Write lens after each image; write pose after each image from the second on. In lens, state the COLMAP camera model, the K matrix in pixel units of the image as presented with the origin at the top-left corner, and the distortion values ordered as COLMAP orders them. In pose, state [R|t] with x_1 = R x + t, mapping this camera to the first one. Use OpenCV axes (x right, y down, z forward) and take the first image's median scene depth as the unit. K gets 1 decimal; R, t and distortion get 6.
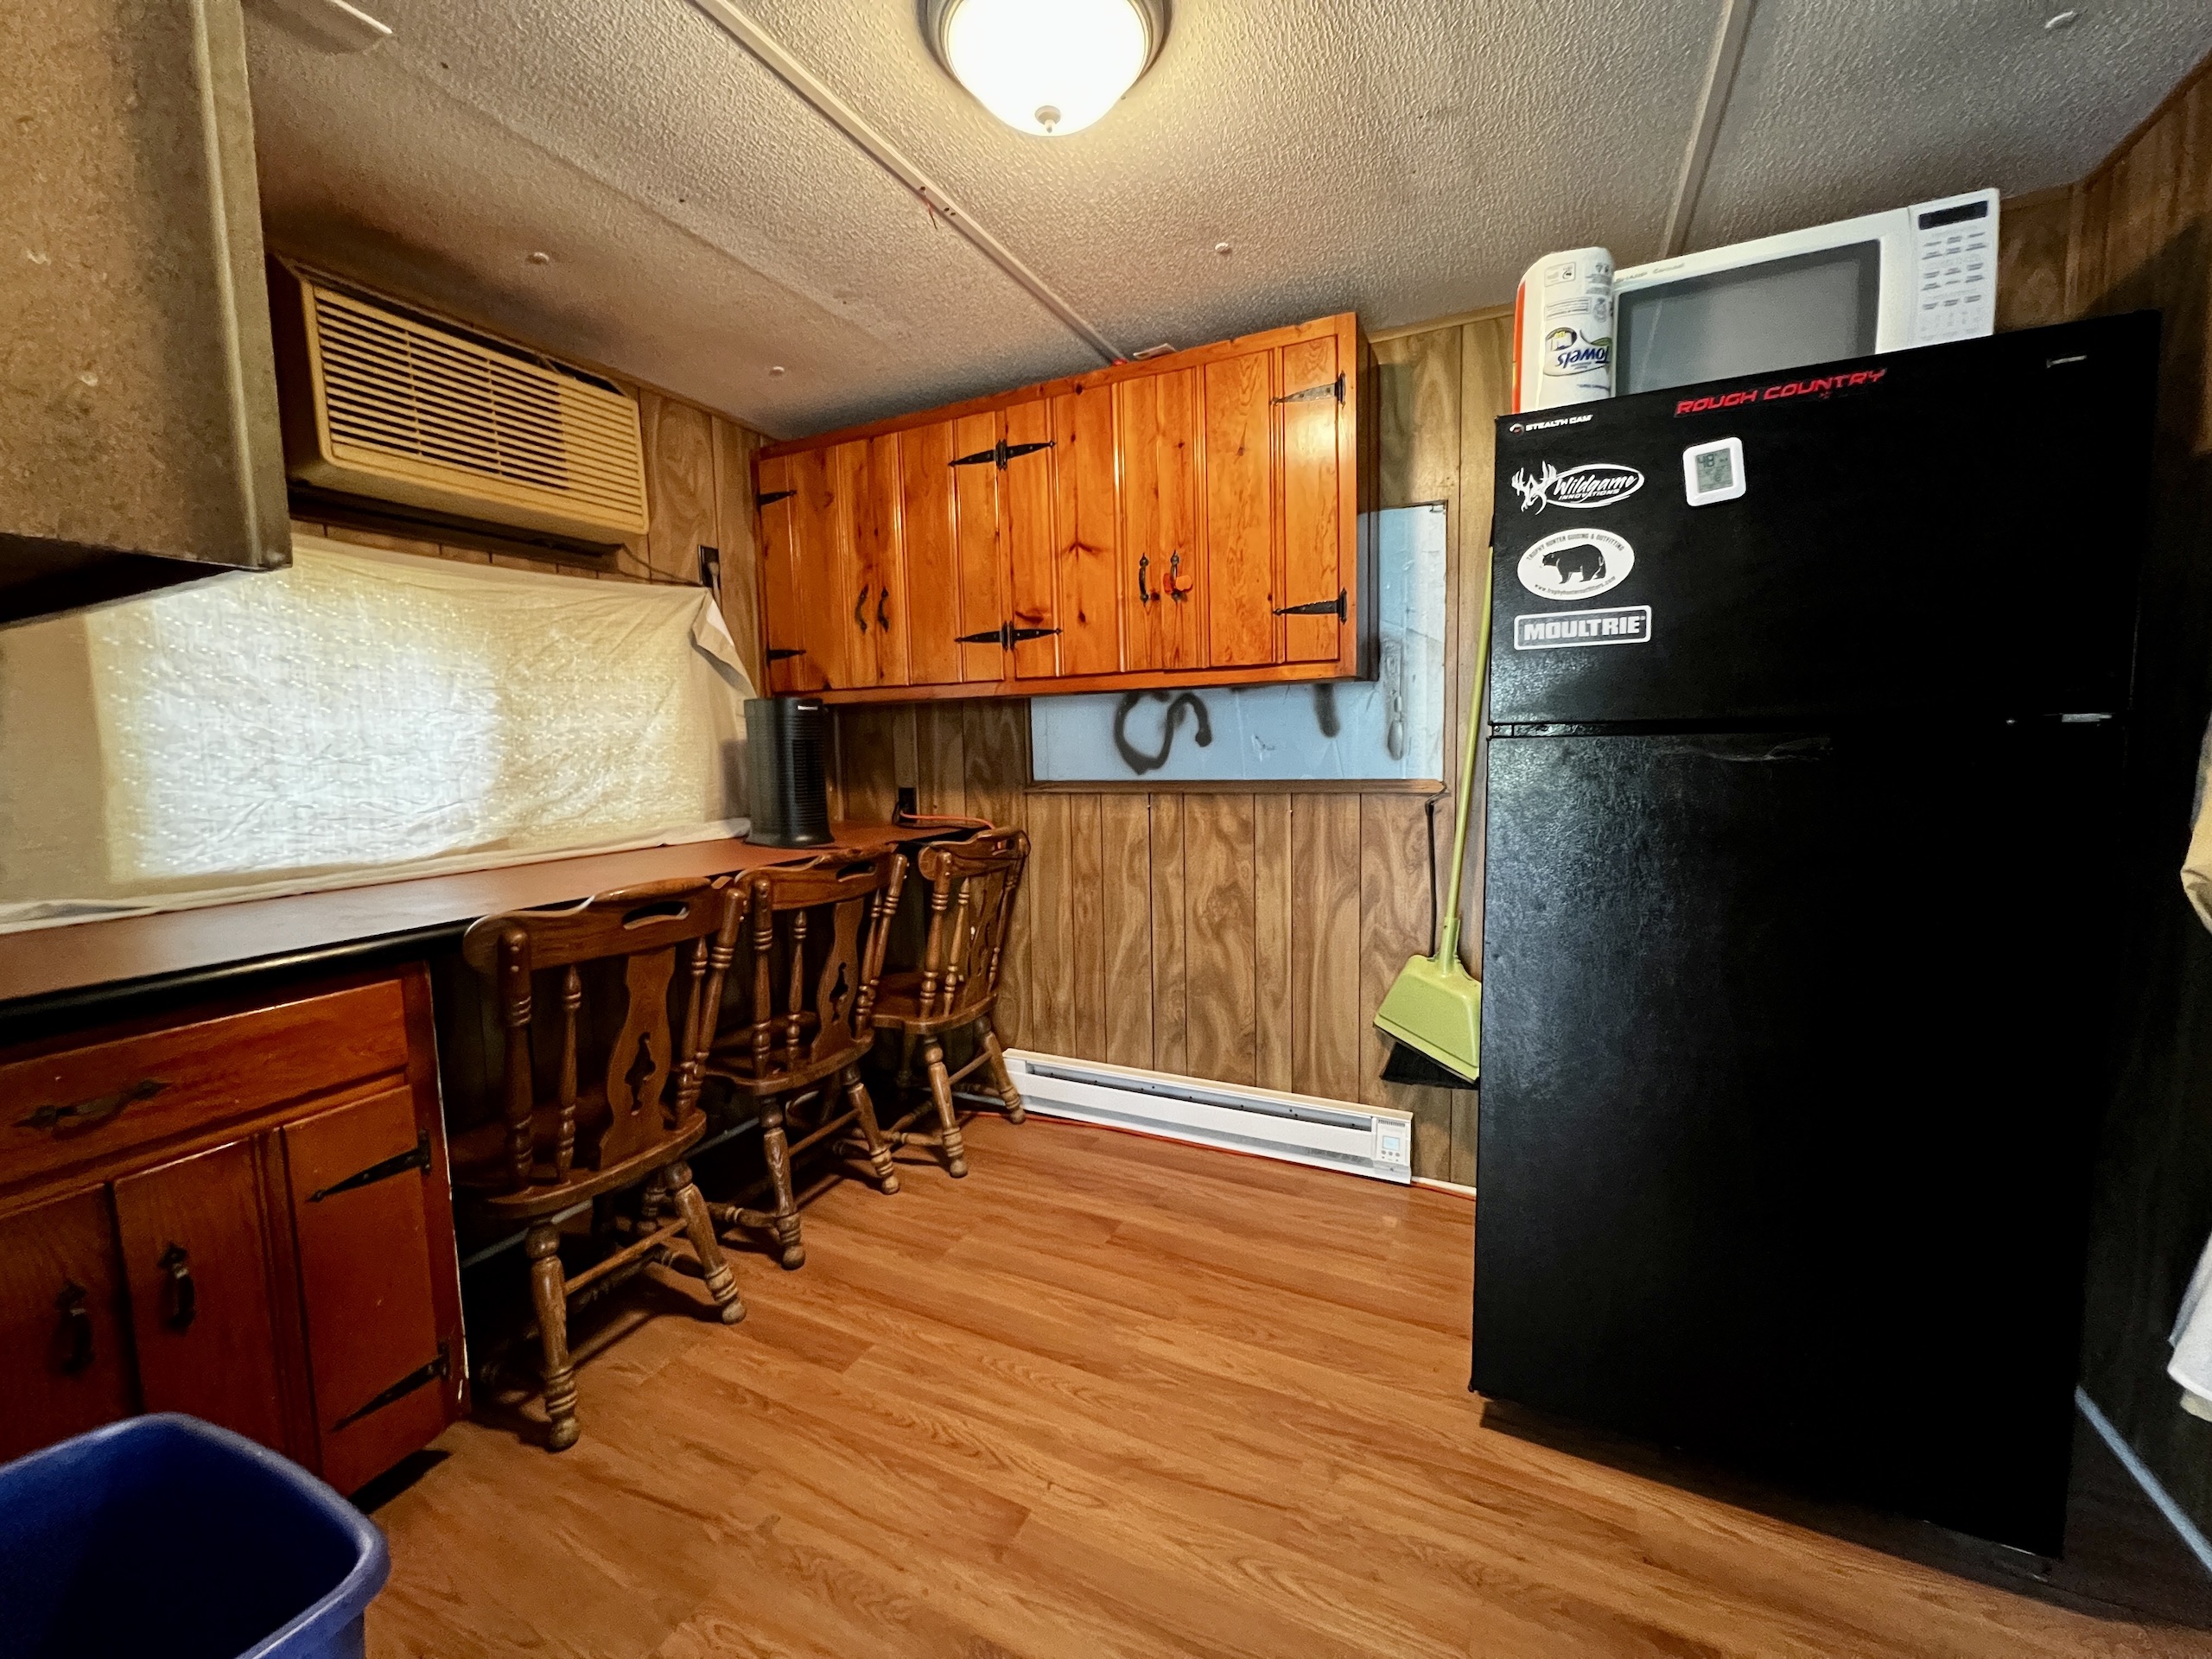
lens RADIAL K [[884.2, 0, 1106.0], [0, 884.2, 829.5], [0, 0, 1]] dist [-0.002821, 0.000517]
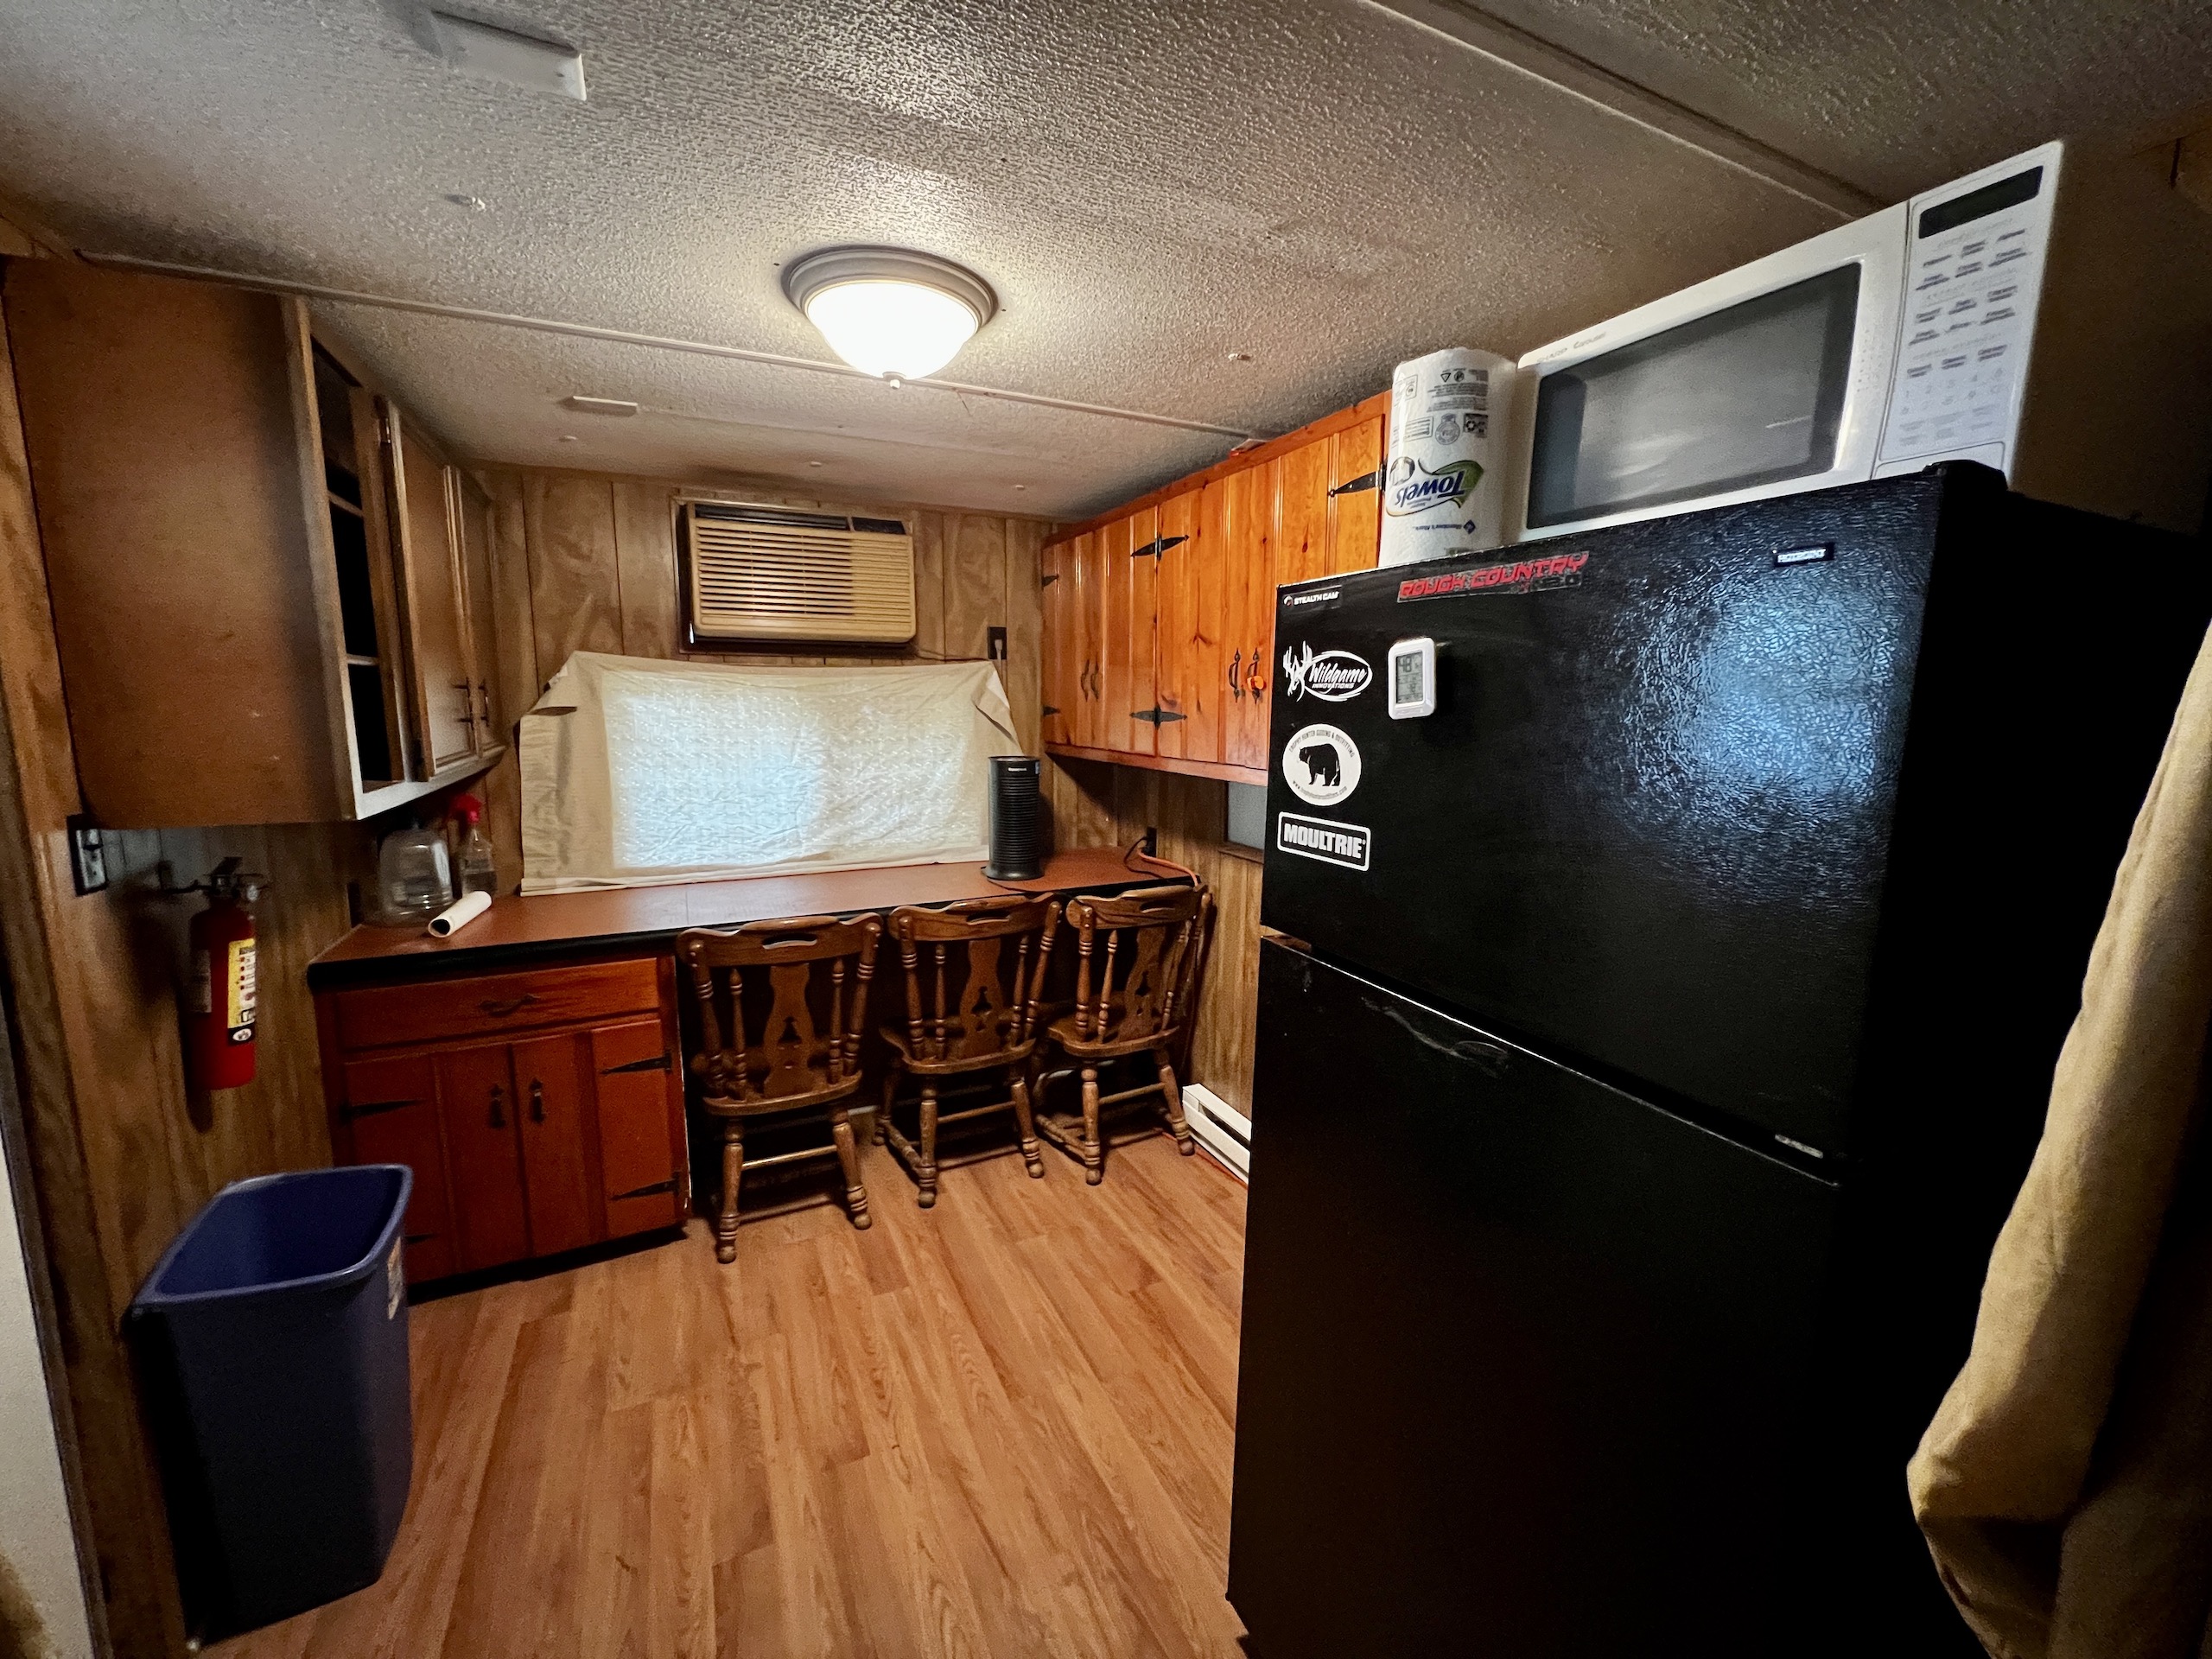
lens RADIAL K [[884.2, 0, 1106.0], [0, 884.2, 829.5], [0, 0, 1]] dist [-0.002821, 0.000517]
pose [[0.785749, 0.115958, -0.607579, 0.763392], [-0.082961, 0.993152, 0.082257, -0.248705], [0.612957, -0.014228, 0.789988, 0.169321]]
